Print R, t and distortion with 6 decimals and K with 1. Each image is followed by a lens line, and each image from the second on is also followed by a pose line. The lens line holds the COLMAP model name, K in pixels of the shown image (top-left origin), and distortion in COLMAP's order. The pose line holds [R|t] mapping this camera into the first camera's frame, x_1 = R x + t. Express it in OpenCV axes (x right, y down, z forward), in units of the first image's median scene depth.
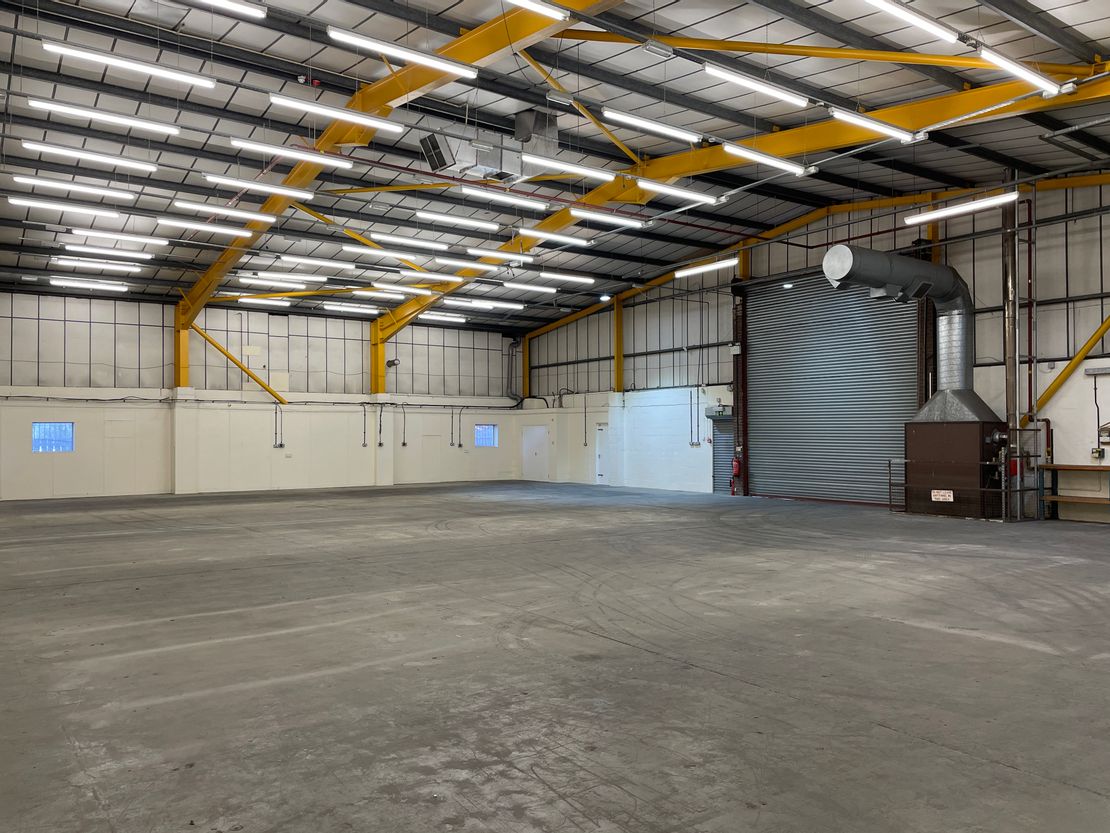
lens RADIAL K [[808.1, 0, 559.7], [0, 808.1, 414.0], [0, 0, 1]] dist [0.022772, -0.001202]
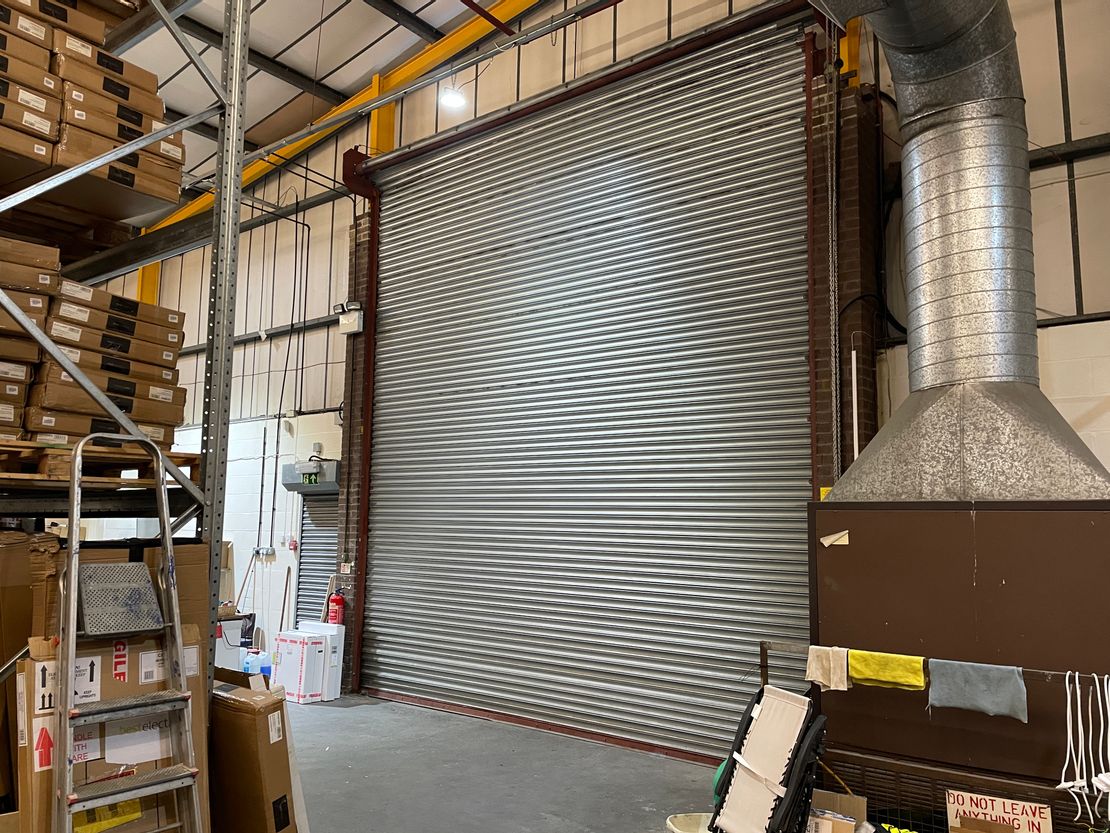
lens RADIAL K [[833.0, 0, 554.2], [0, 833.0, 414.5], [0, 0, 1]] dist [0.088047, -0.111278]
pose [[0.958732, 0.052931, 0.279341, 0.200115], [-0.023555, 0.993927, -0.107488, 0.009961], [-0.283334, 0.096472, 0.954157, 0.571022]]
